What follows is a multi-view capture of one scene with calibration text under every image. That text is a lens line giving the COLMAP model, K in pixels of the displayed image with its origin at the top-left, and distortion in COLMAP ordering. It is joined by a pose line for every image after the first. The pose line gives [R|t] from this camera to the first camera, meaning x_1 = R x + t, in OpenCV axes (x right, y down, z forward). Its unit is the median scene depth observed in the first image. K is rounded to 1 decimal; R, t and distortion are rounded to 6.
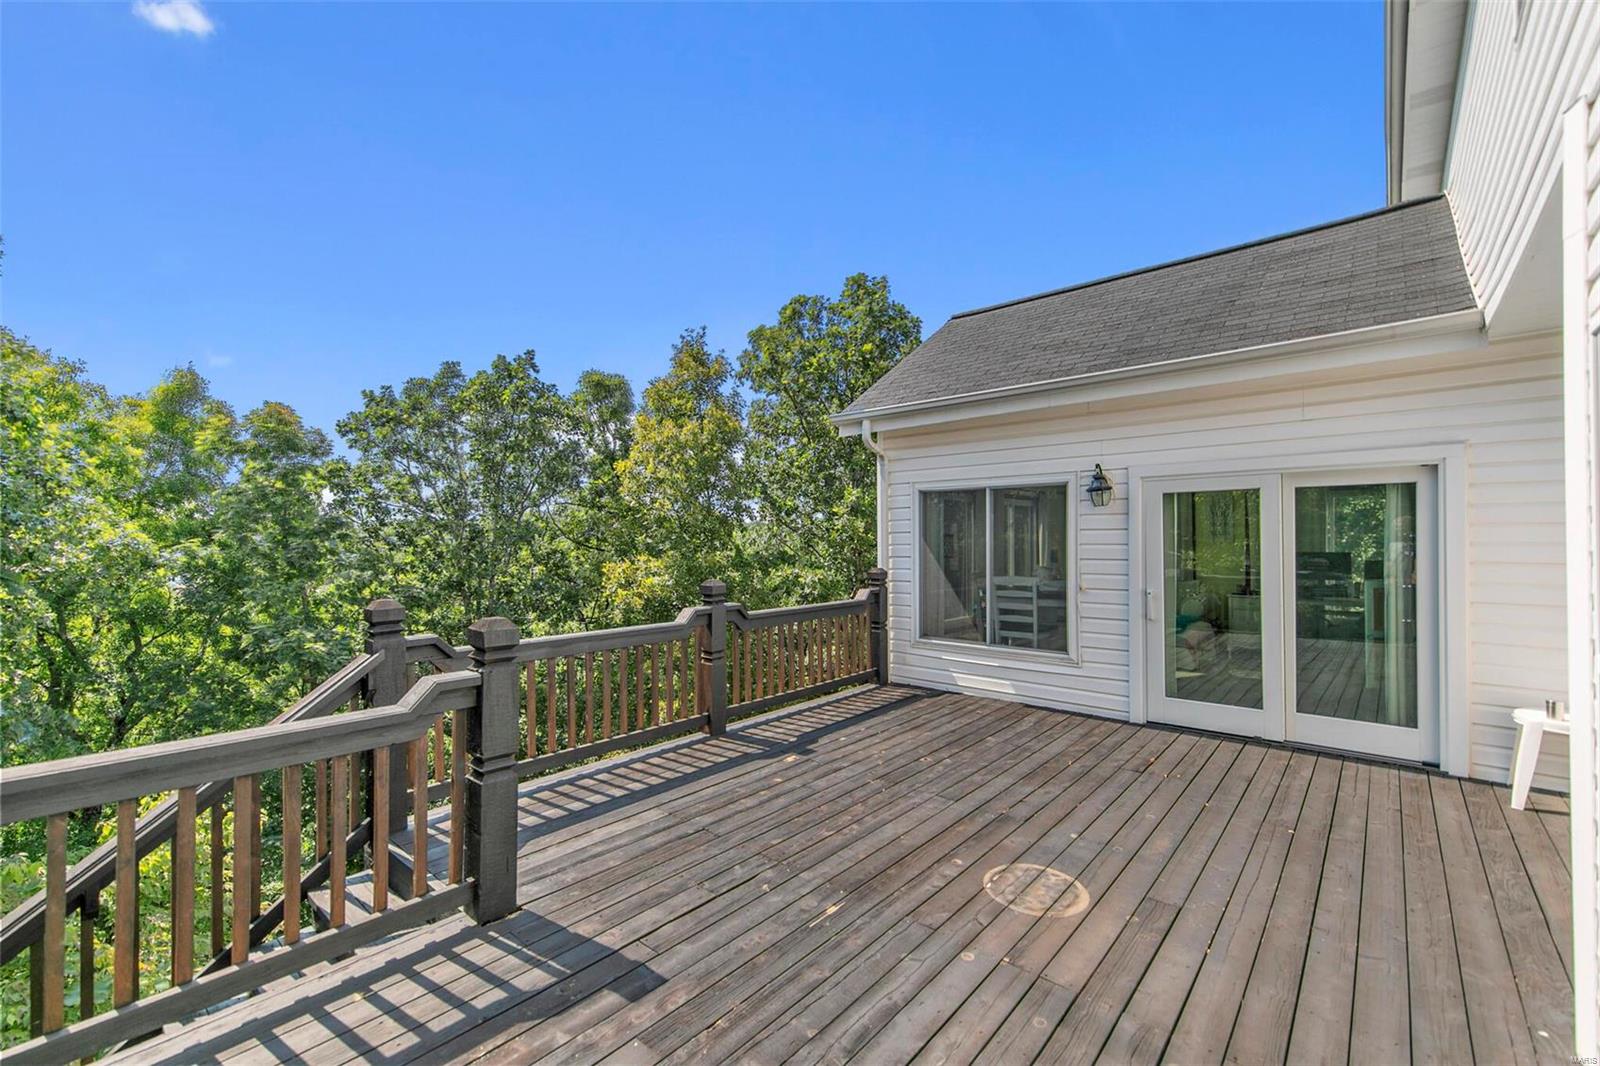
lens RADIAL K [[691.5, 0, 801.3], [0, 691.5, 534.5], [0, 0, 1]] dist [0.000822, 0.000033]
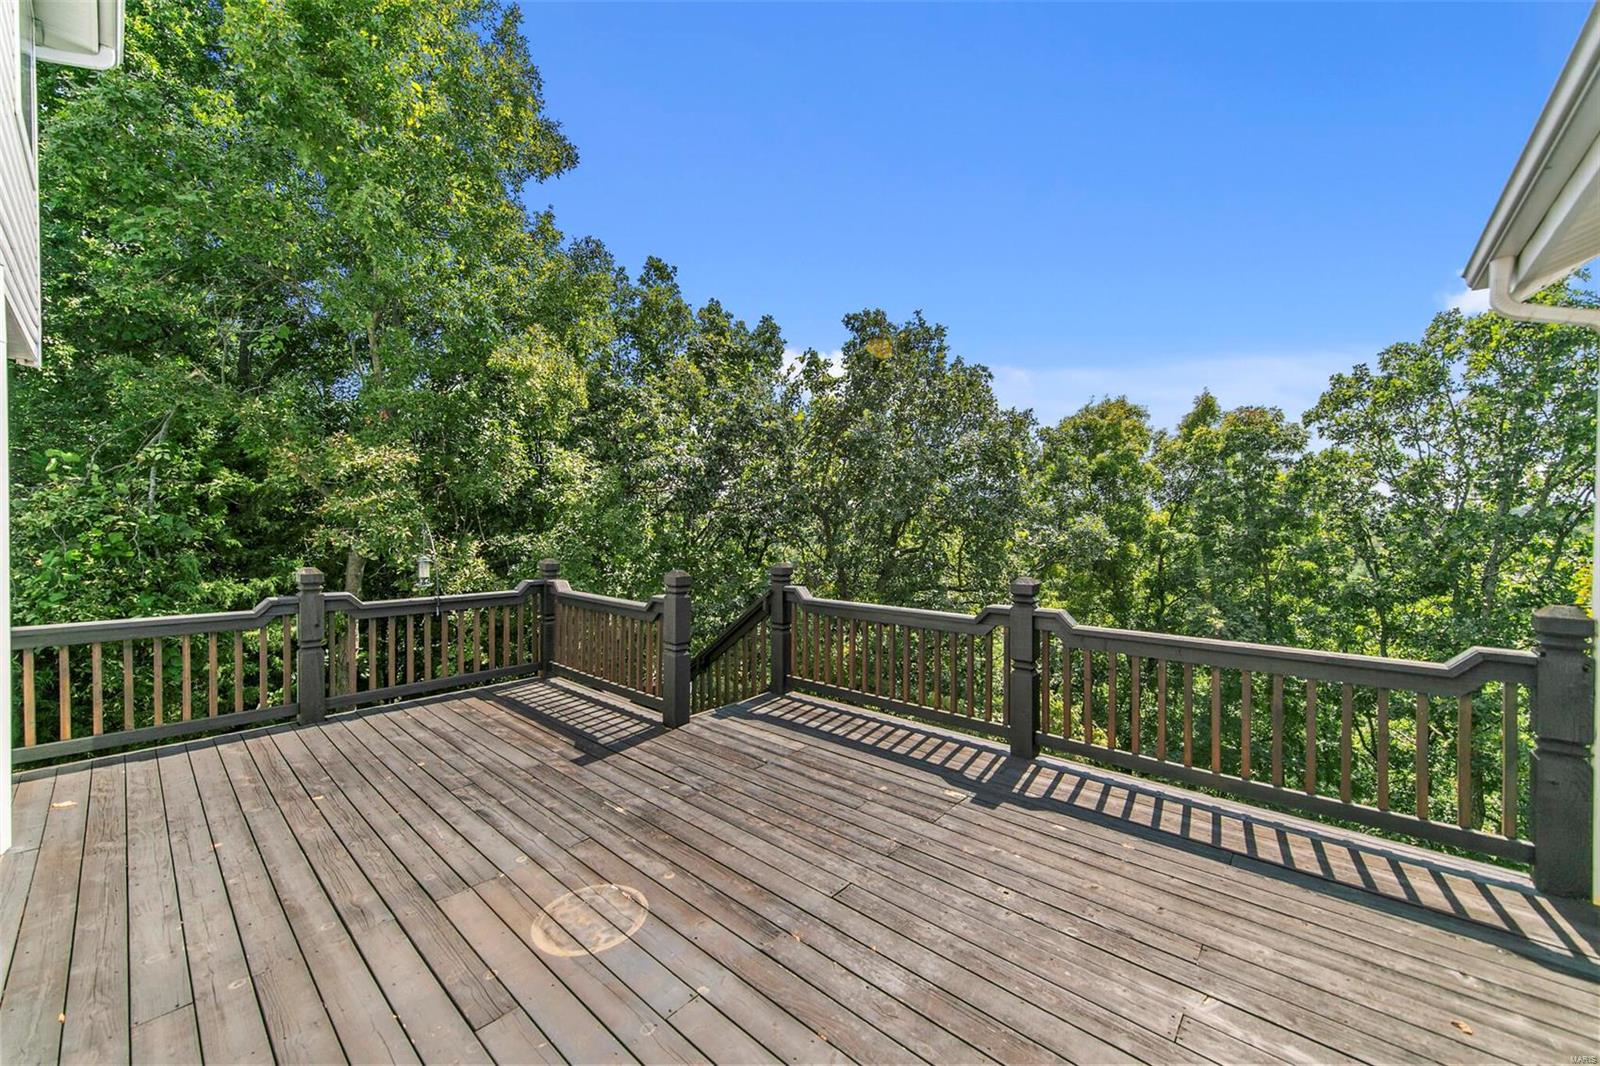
lens RADIAL K [[605.4, 0, 801.6], [0, 605.4, 527.5], [0, 0, 1]] dist [0.001881, 0.000048]
pose [[-0.024438, 0.006685, -0.999679, 0.800553], [0.000894, 0.999977, 0.006665, -0.005230], [0.999701, -0.000731, -0.024444, 0.921288]]
